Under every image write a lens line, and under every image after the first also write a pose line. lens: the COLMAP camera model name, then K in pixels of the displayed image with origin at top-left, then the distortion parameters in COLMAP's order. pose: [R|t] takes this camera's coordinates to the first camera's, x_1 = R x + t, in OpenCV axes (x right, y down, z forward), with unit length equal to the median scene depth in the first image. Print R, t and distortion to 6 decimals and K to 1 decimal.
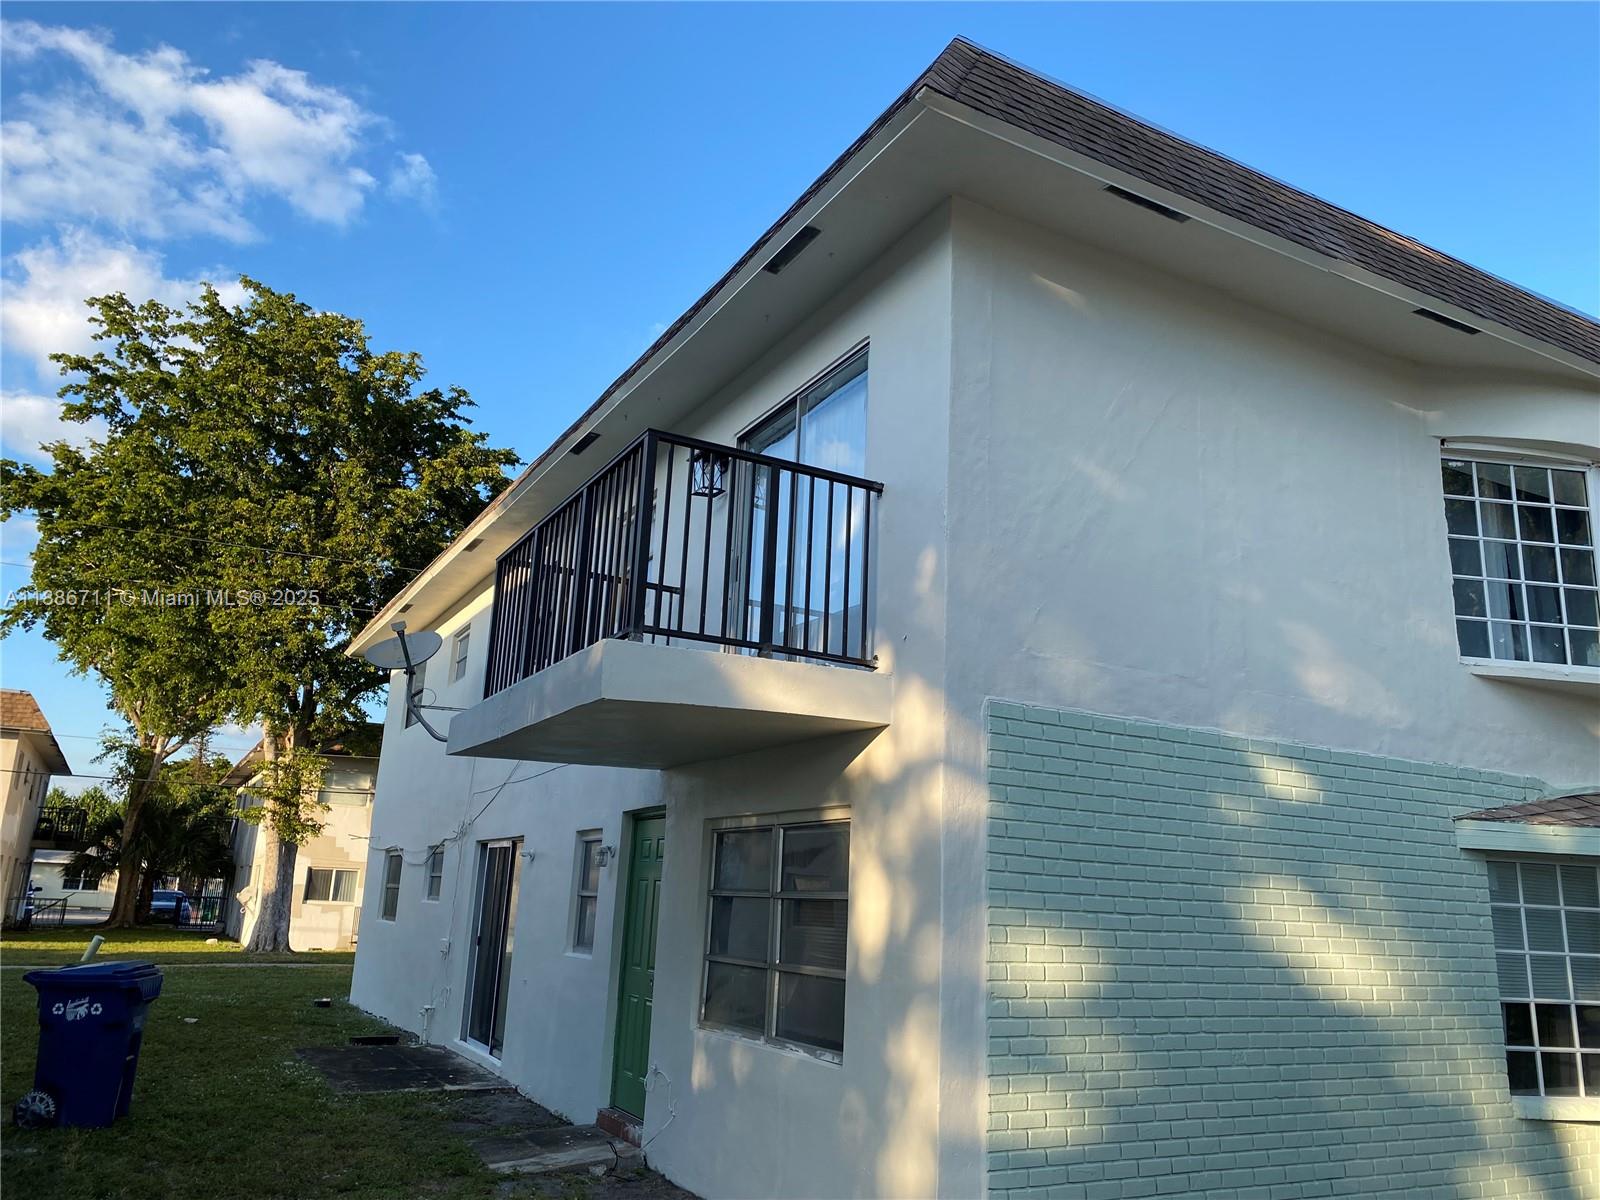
lens RADIAL K [[1266.2, 0, 800.0], [0, 1266.2, 600.0], [0, 0, 1]] dist [-0.001252, -0.002734]
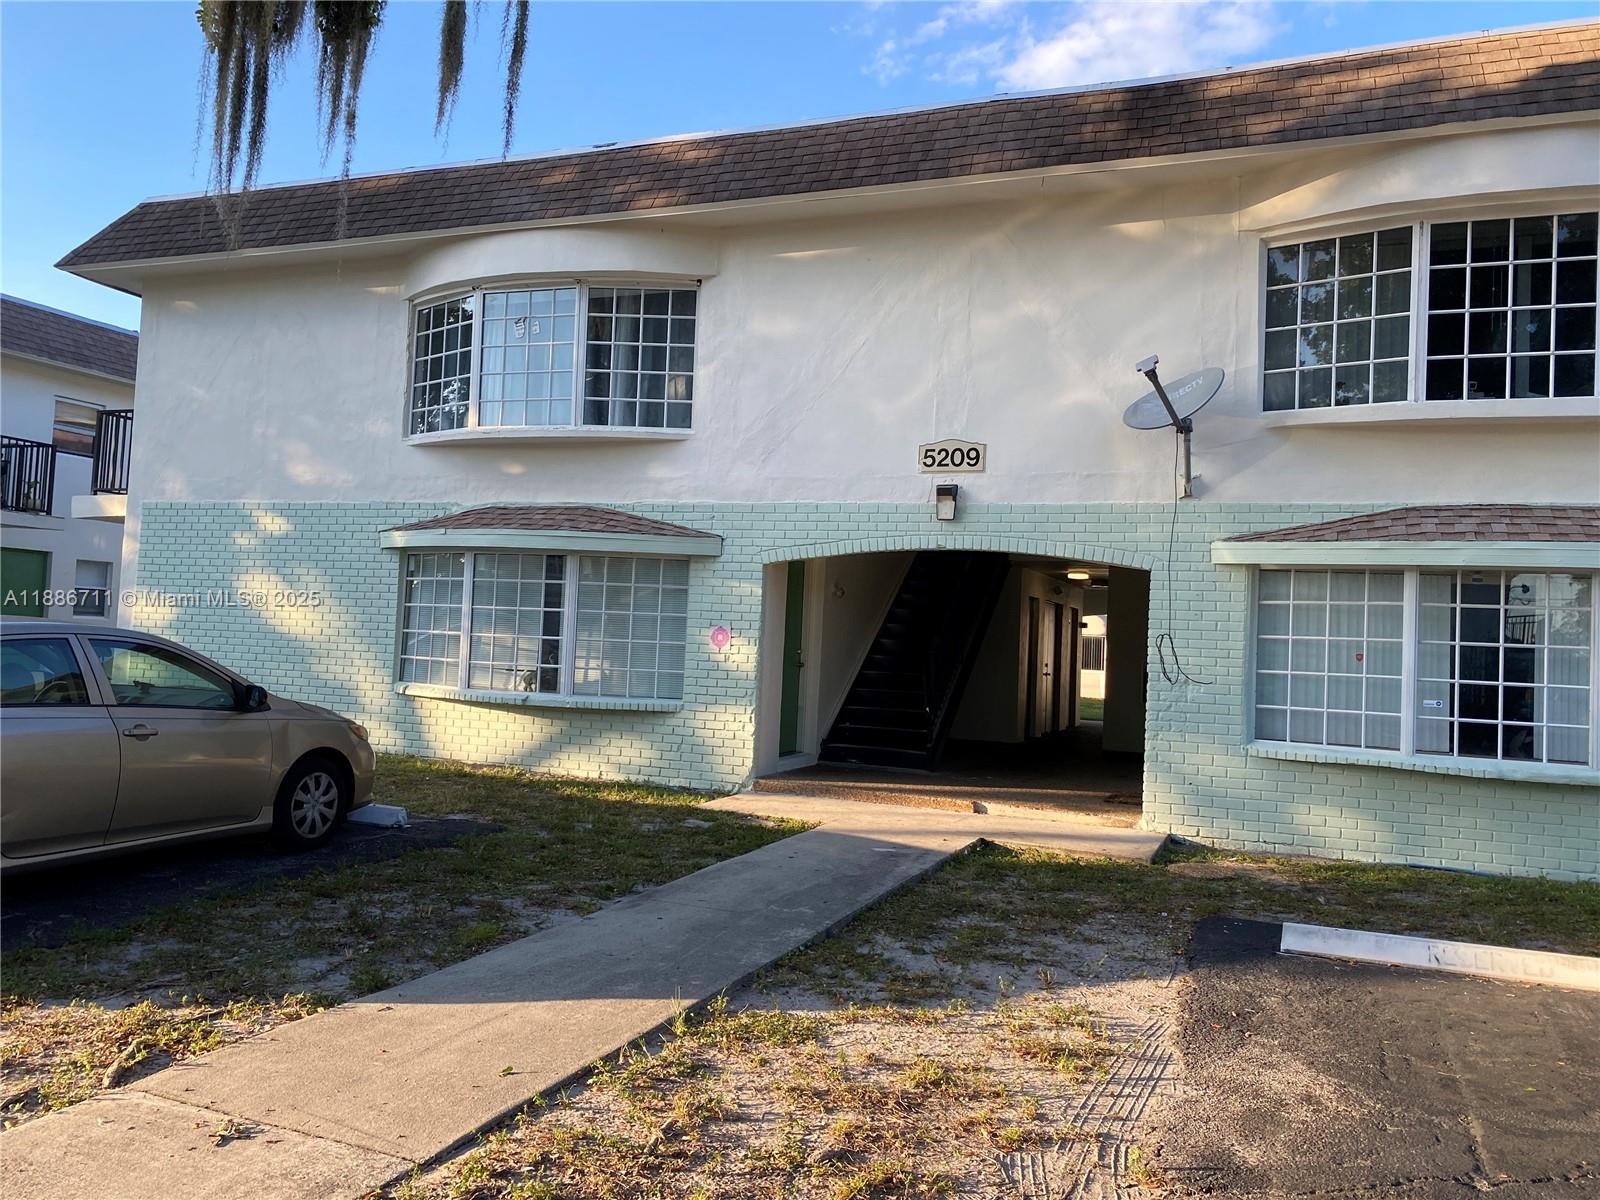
lens RADIAL K [[1266.2, 0, 800.0], [0, 1266.2, 600.0], [0, 0, 1]] dist [-0.001252, -0.002734]
pose [[0.654011, -0.055669, -0.754434, 2.222193], [0.171373, 0.982264, 0.076081, 0.231572], [0.736818, -0.179047, 0.651952, 0.265513]]
